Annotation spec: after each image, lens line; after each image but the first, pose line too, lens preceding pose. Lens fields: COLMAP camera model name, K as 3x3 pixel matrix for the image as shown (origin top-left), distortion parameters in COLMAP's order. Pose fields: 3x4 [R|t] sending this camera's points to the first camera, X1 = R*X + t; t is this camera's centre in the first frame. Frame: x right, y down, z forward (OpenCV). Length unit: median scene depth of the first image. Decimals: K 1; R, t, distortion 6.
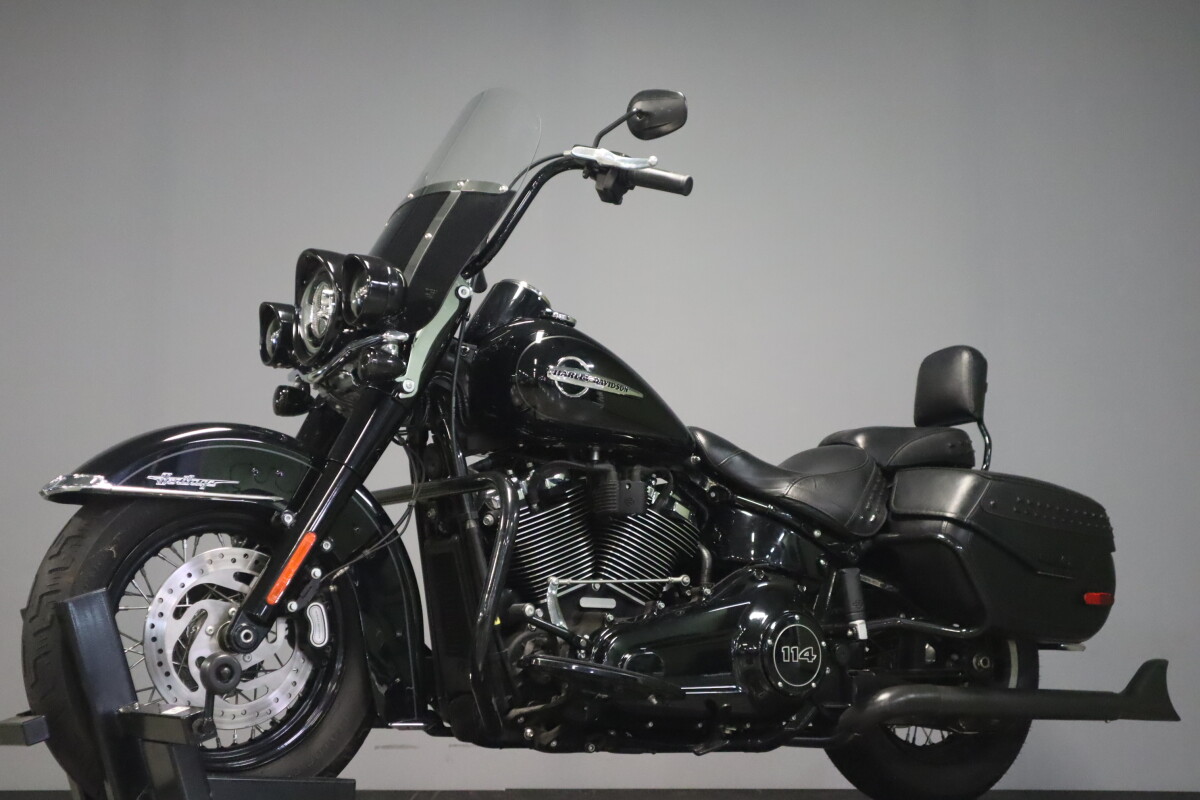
lens RADIAL K [[1639.6, 0, 599.0], [0, 1639.6, 425.0], [0, 0, 1]] dist [0.020520, 0.012407]
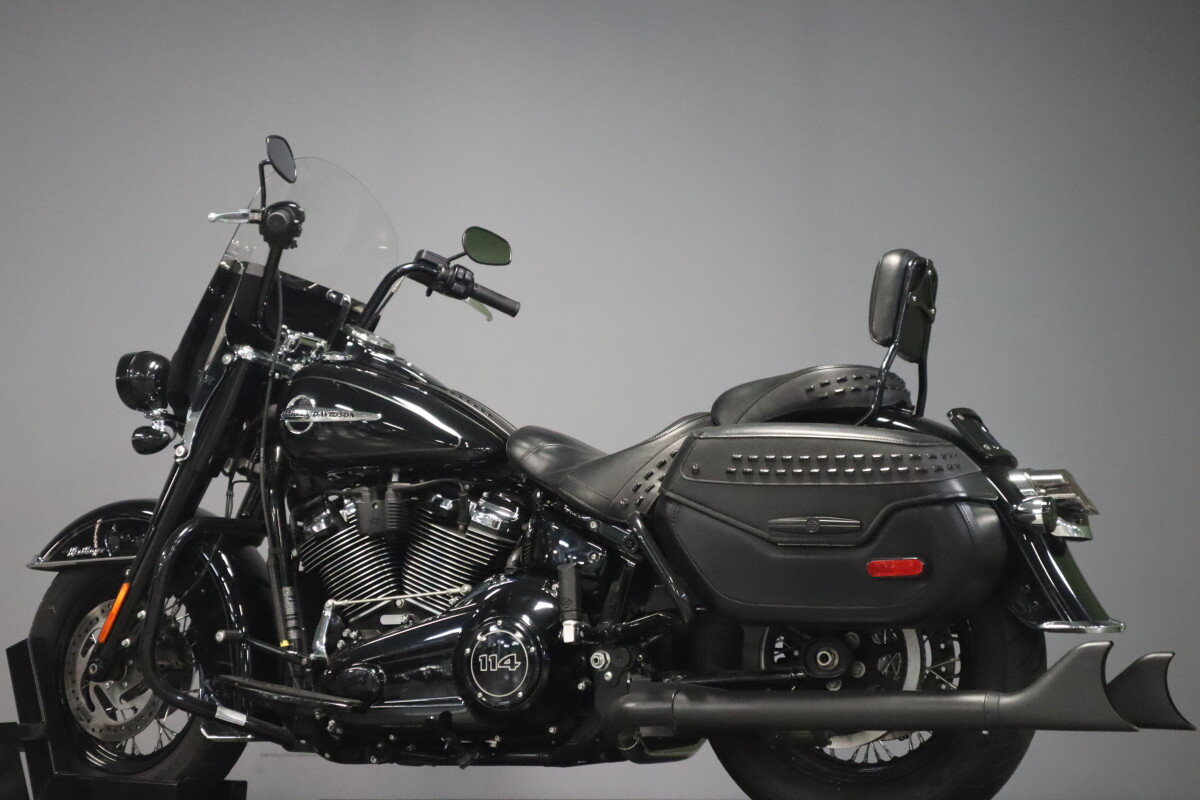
lens RADIAL K [[1814.8, 0, 600.0], [0, 1814.8, 400.0], [0, 0, 1]] dist [0.101471, -0.007717]
pose [[0.498476, -0.152656, -0.853357, 1.065284], [0.153454, 0.984367, -0.086454, 0.091411], [0.853213, -0.087855, 0.514109, 0.531258]]
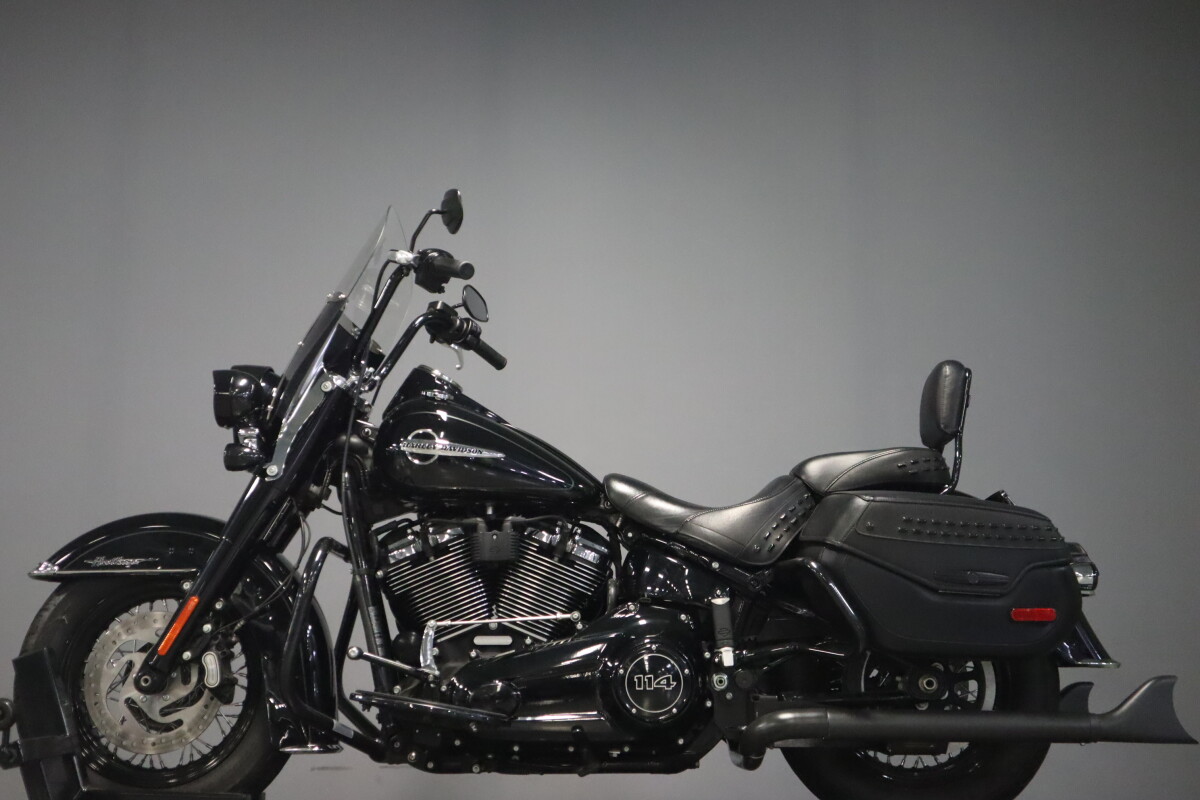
lens RADIAL K [[1620.9, 0, 600.0], [0, 1620.9, 400.0], [0, 0, 1]] dist [0.061574, 0.046347]
pose [[0.855387, -0.107370, -0.506739, 0.650948], [0.093870, 0.994215, -0.052204, 0.008844], [0.509412, -0.002913, 0.860518, 0.071810]]
